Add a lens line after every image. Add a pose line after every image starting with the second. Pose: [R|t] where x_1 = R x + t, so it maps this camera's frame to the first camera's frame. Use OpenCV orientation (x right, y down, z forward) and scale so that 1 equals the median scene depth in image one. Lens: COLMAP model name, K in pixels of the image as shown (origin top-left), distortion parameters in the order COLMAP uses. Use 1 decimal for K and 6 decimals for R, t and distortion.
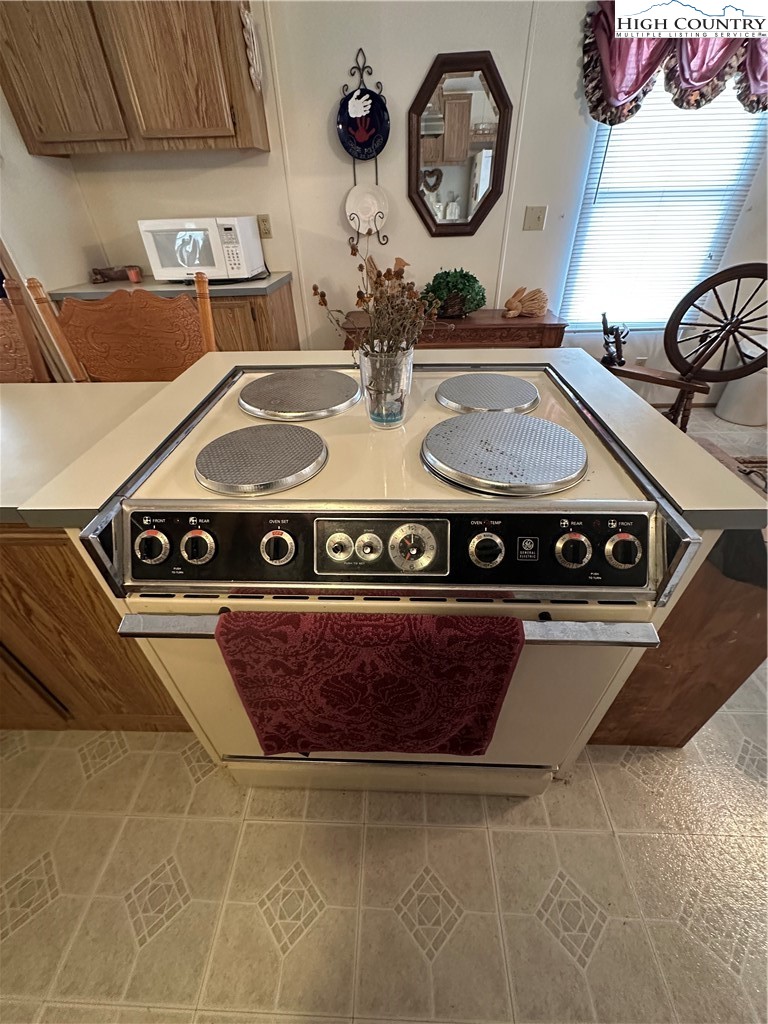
lens RADIAL K [[408.2, 0, 382.1], [0, 408.2, 510.1], [0, 0, 1]] dist [-0.001395, 0.000420]
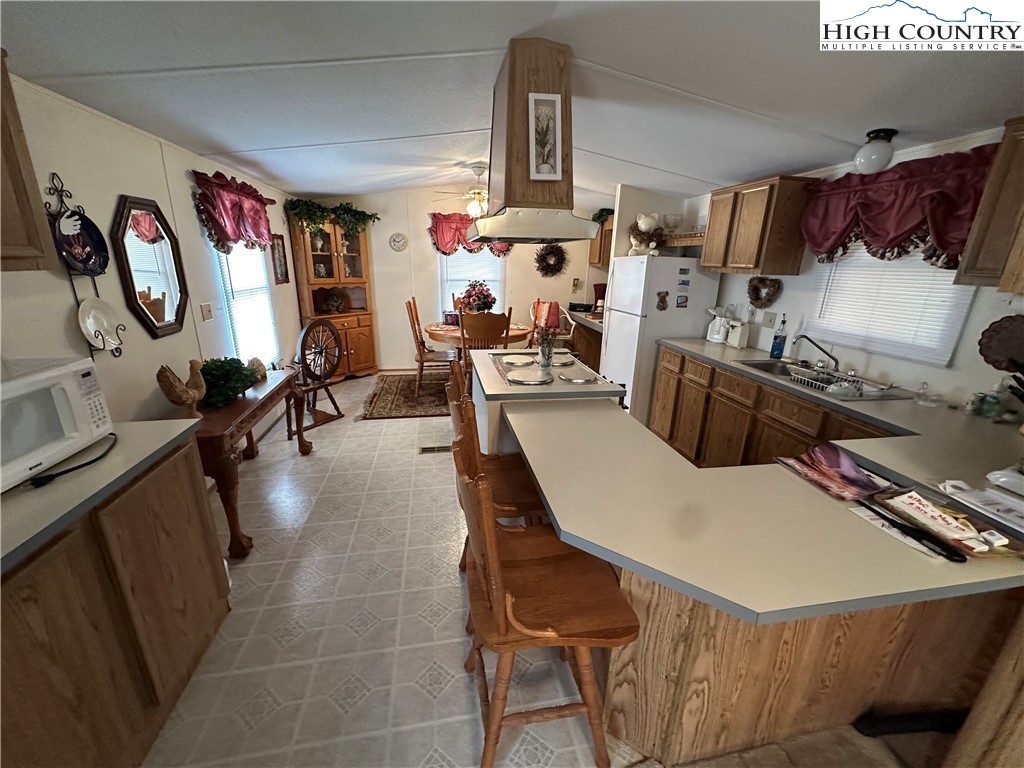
lens RADIAL K [[408.2, 0, 512.0], [0, 408.2, 384.0], [0, 0, 1]] dist [-0.001395, 0.000420]
pose [[-0.211582, -0.268203, 0.939841, -1.136048], [0.576245, 0.742461, 0.341604, -0.521581], [-0.789414, 0.613856, -0.002541, 0.496304]]
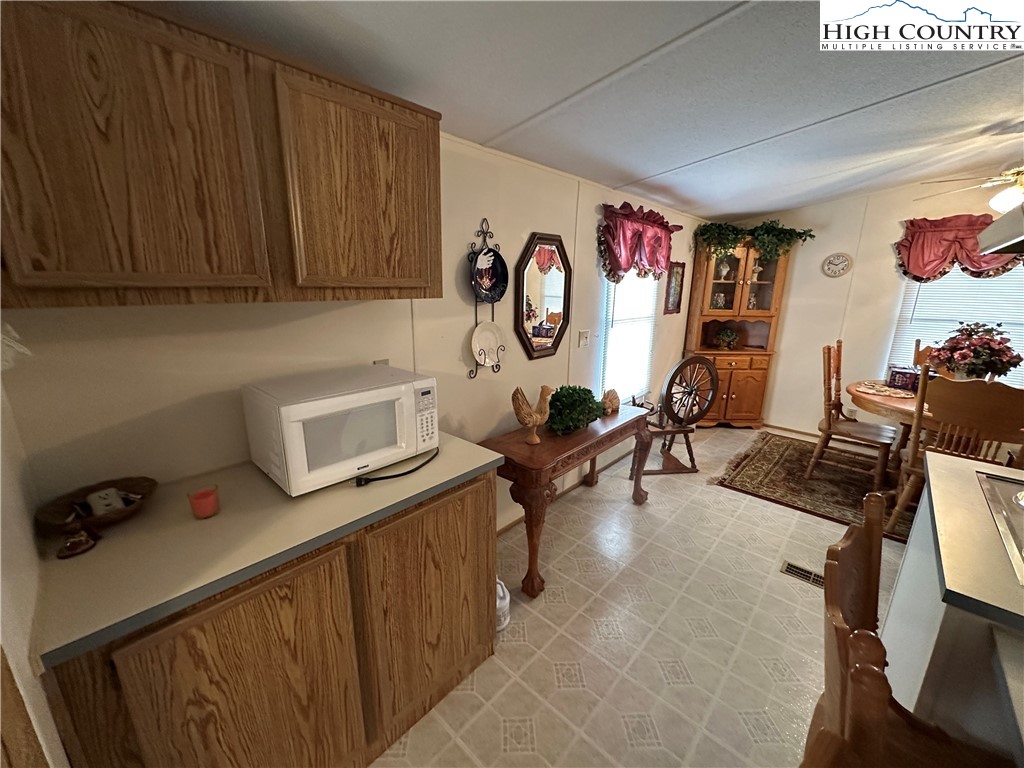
lens RADIAL K [[408.2, 0, 512.0], [0, 408.2, 384.0], [0, 0, 1]] dist [-0.001395, 0.000420]
pose [[0.656184, -0.155763, 0.738350, -0.804006], [0.434415, 0.878035, -0.200841, -0.507890], [-0.617014, 0.452539, 0.643819, 0.464824]]
